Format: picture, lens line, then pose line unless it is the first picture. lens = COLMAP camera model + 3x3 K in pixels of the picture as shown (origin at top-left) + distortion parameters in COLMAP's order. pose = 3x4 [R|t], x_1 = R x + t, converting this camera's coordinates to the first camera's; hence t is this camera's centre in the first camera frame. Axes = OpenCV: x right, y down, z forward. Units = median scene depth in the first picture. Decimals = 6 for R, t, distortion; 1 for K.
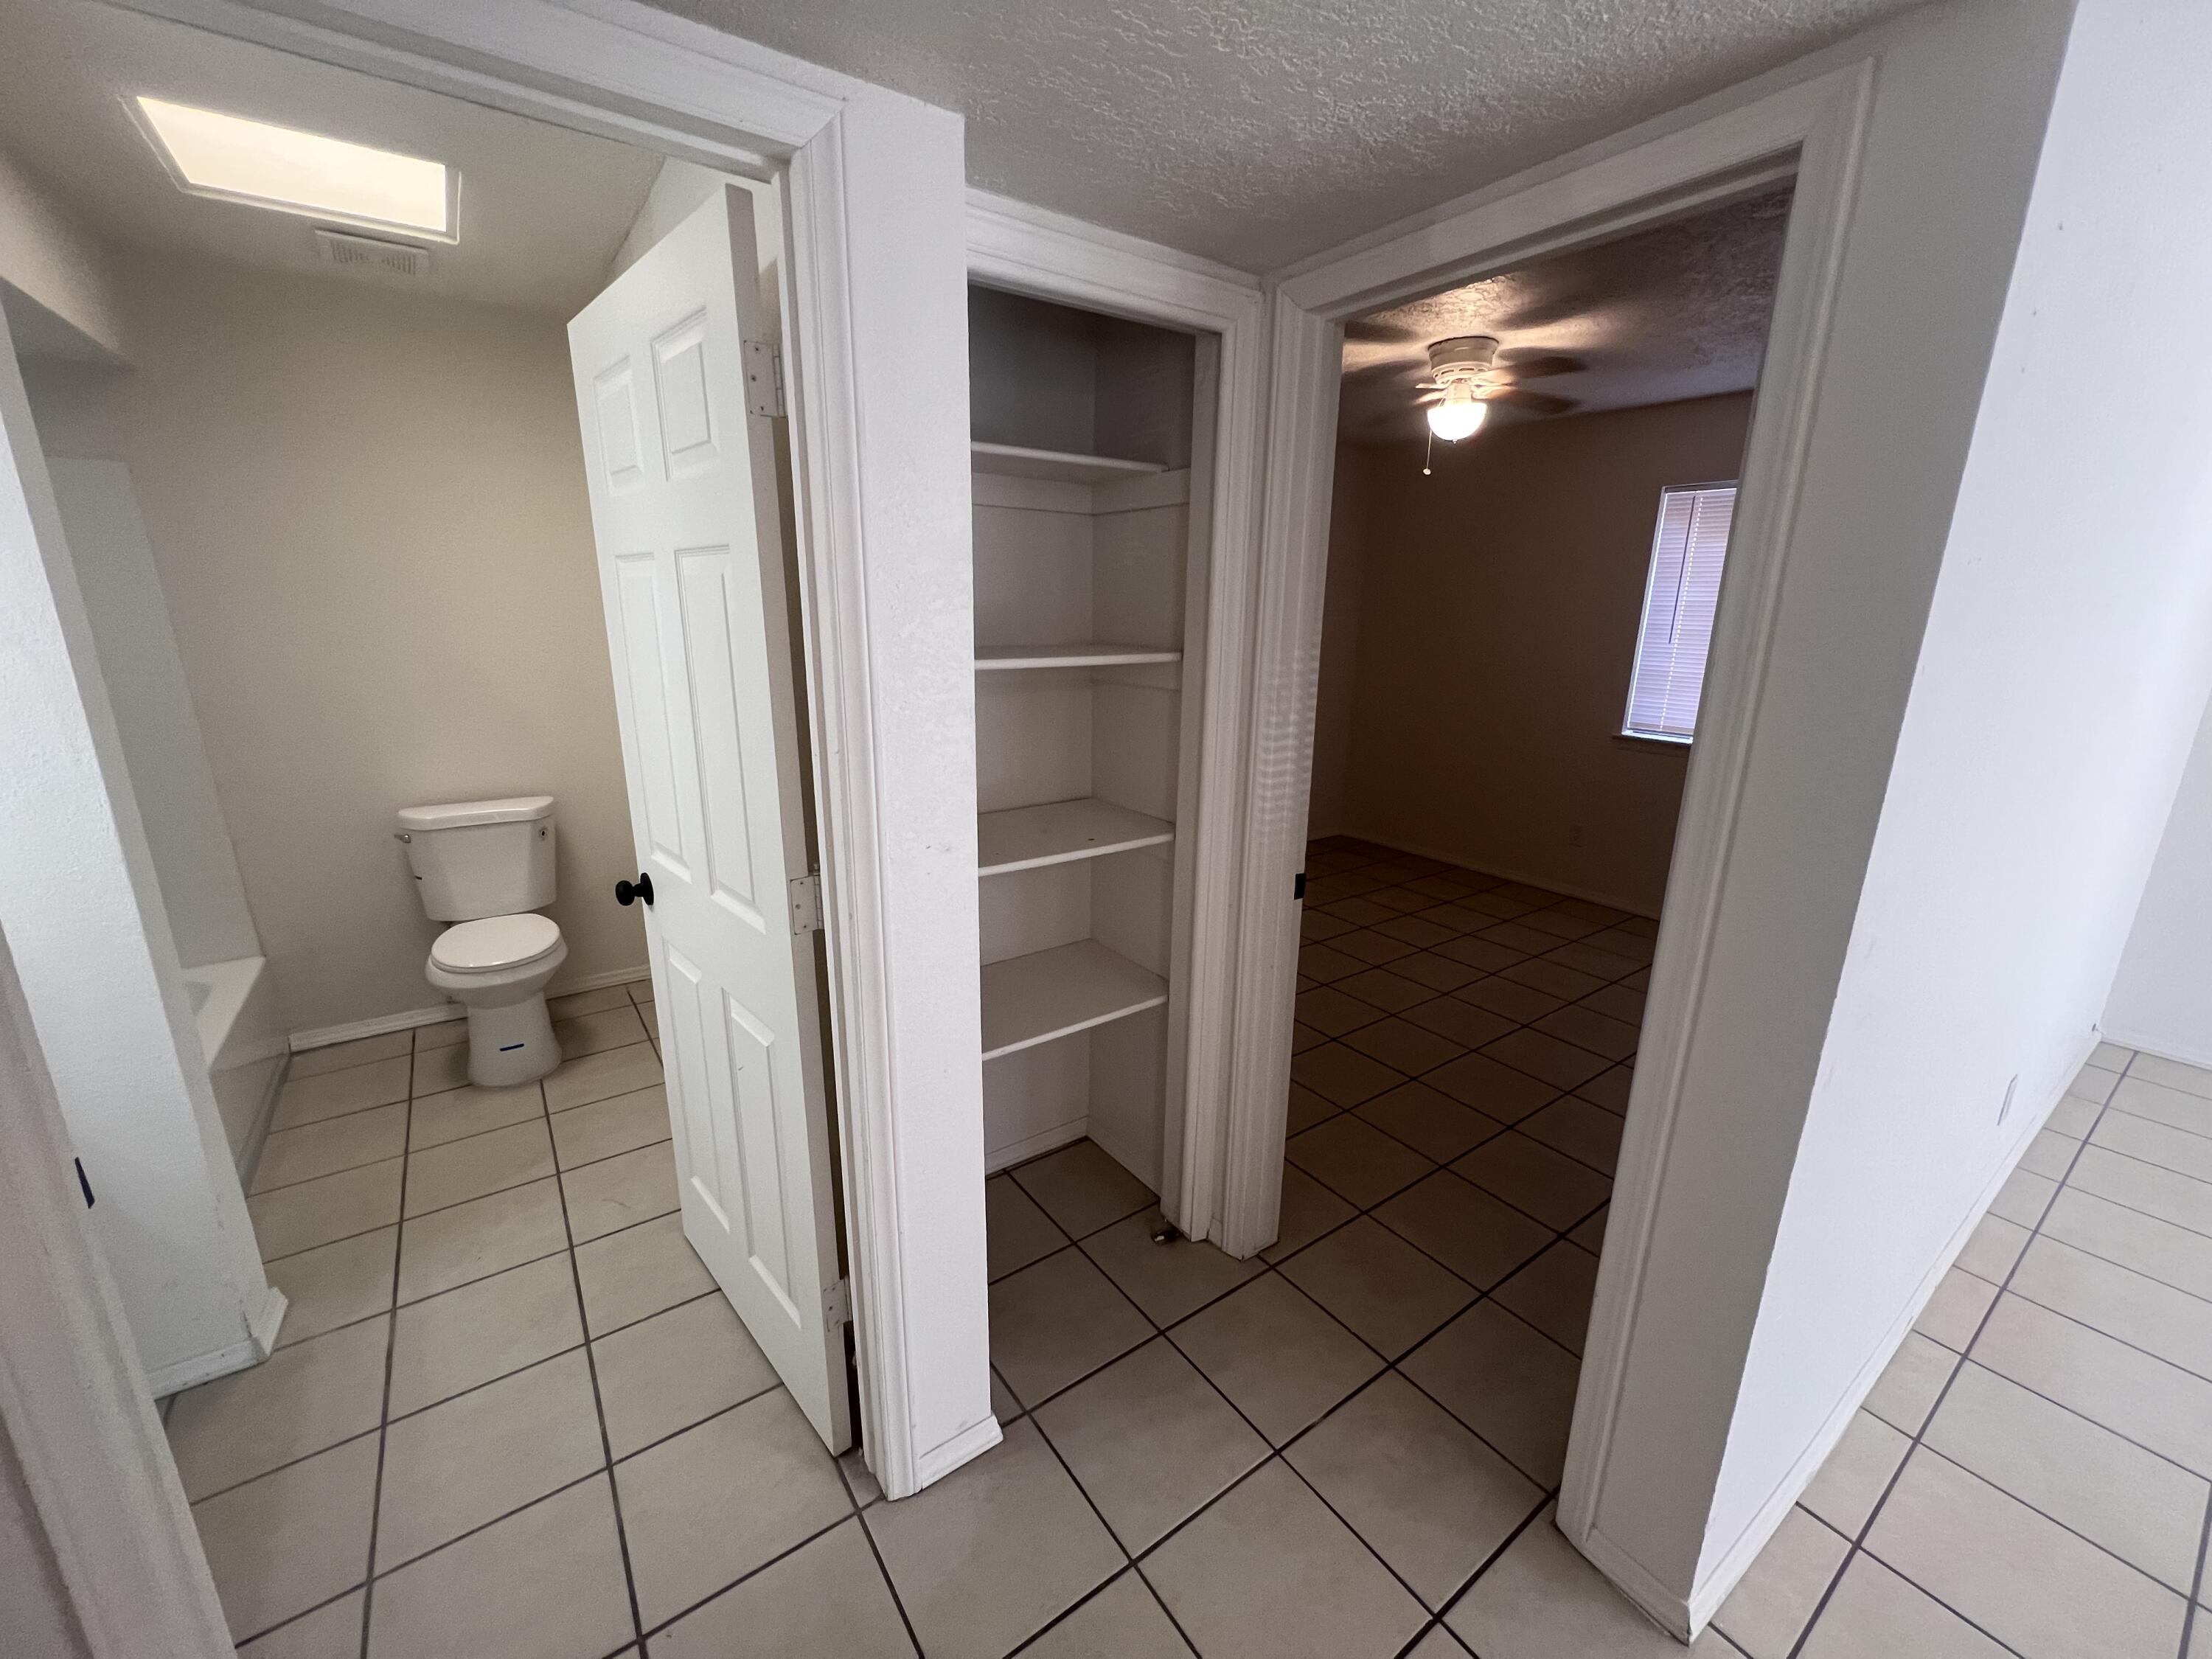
lens RADIAL K [[885.7, 0, 1104.3], [0, 885.7, 827.7], [0, 0, 1]] dist [0.000827, -0.000203]
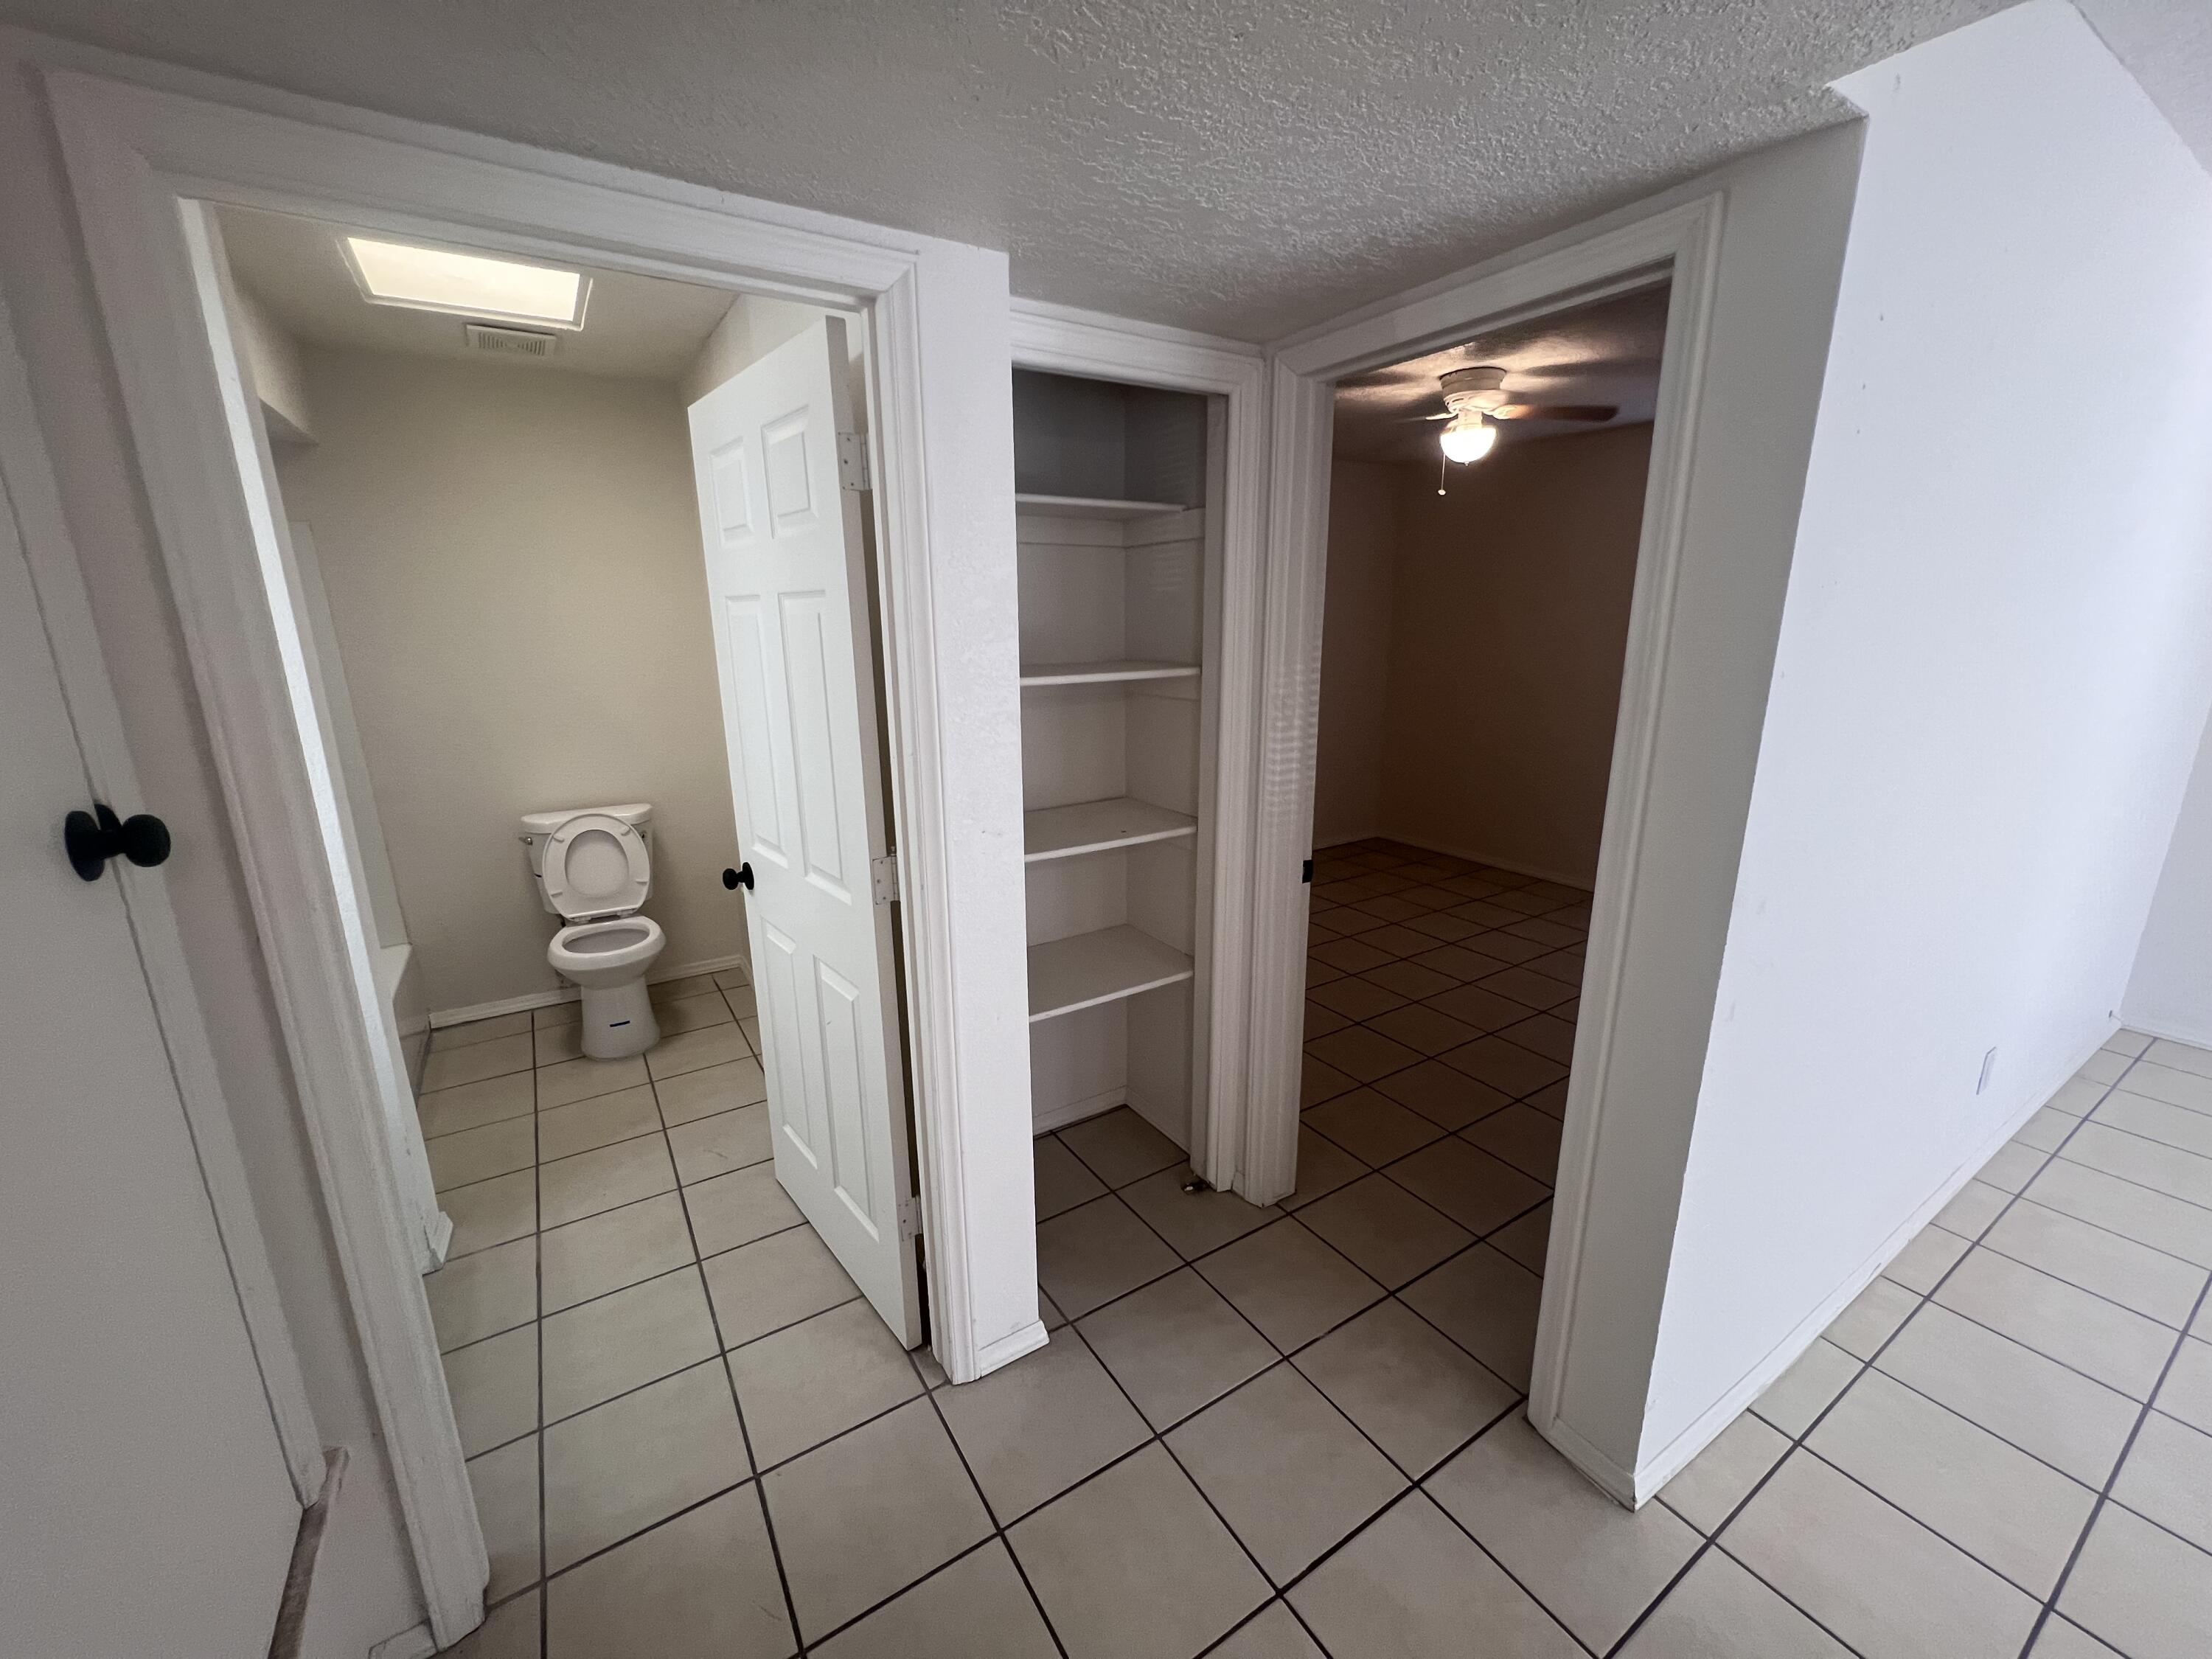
lens RADIAL K [[885.7, 0, 1103.7], [0, 885.7, 828.8], [0, 0, 1]] dist [0.000827, -0.000203]
pose [[0.998311, -0.008313, -0.057492, 0.025209], [0.007670, 0.999906, -0.011392, 0.022106], [0.057582, 0.010932, 0.998281, -0.142854]]
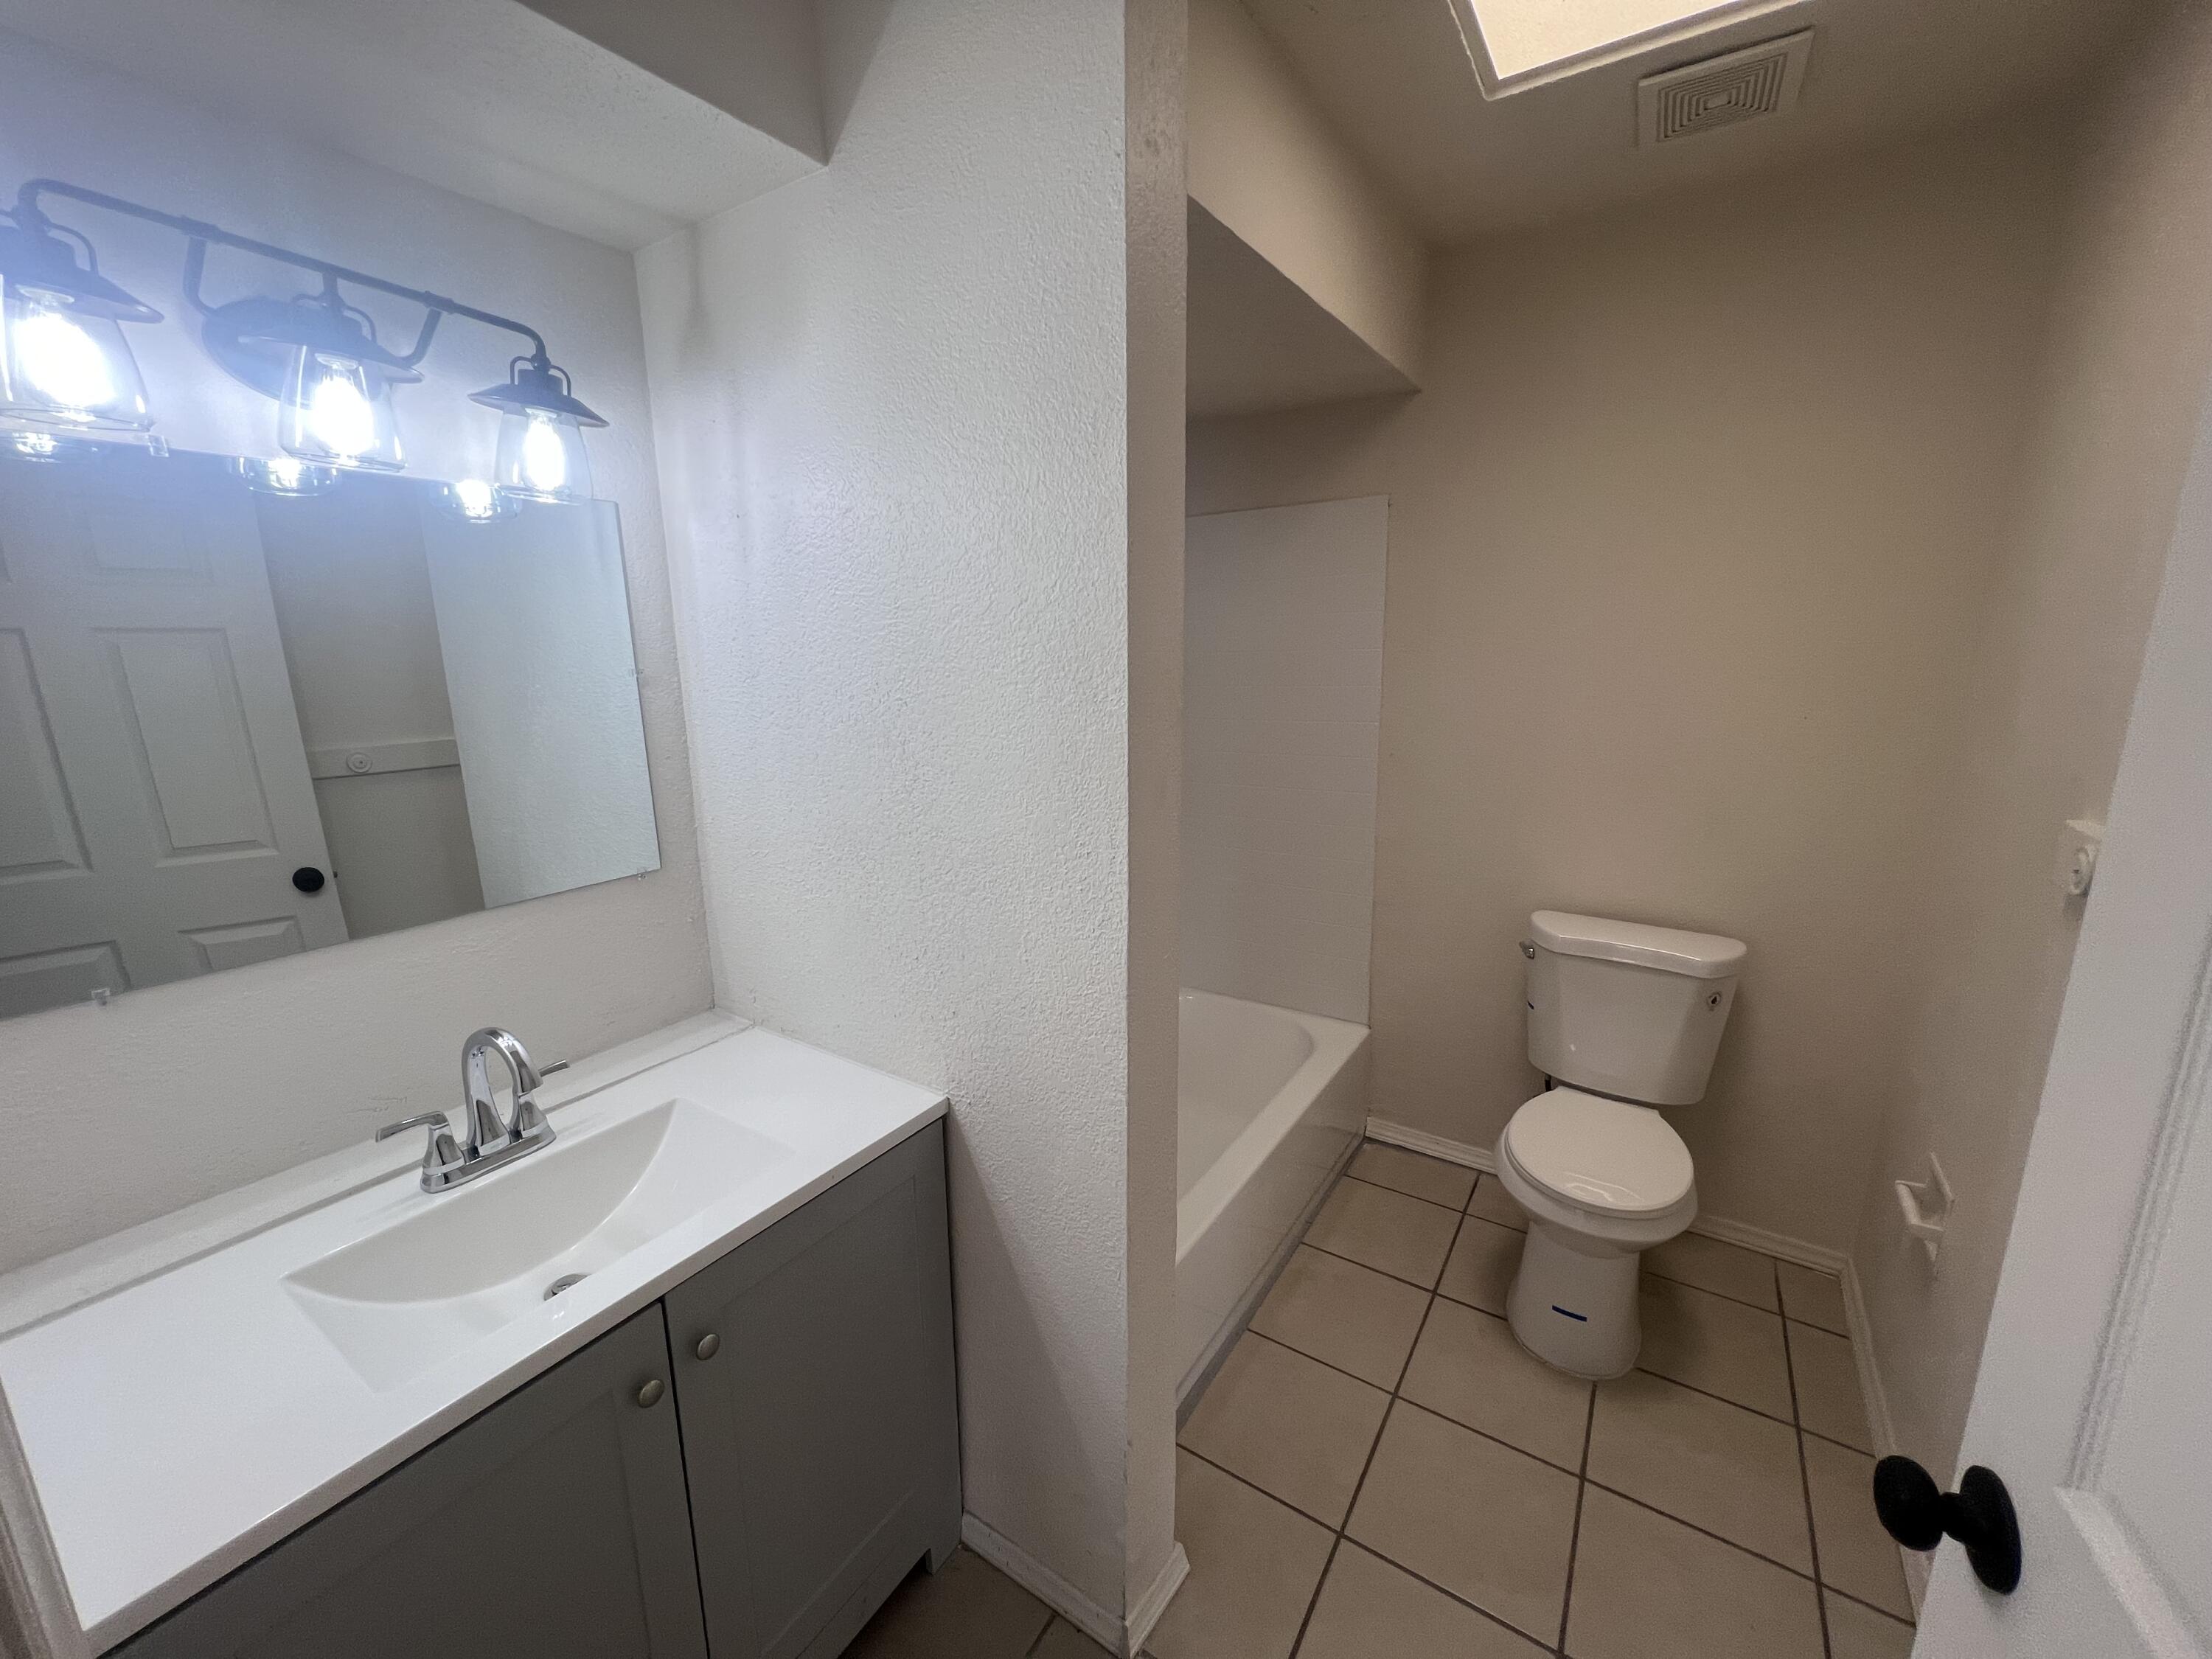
lens RADIAL K [[885.7, 0, 1098.1], [0, 885.7, 828.5], [0, 0, 1]] dist [0.000827, -0.000203]
pose [[0.360925, 0.186175, -0.913823, -0.373457], [-0.221798, 0.968892, 0.109793, -0.135433], [0.905836, 0.163057, 0.390990, 0.526074]]
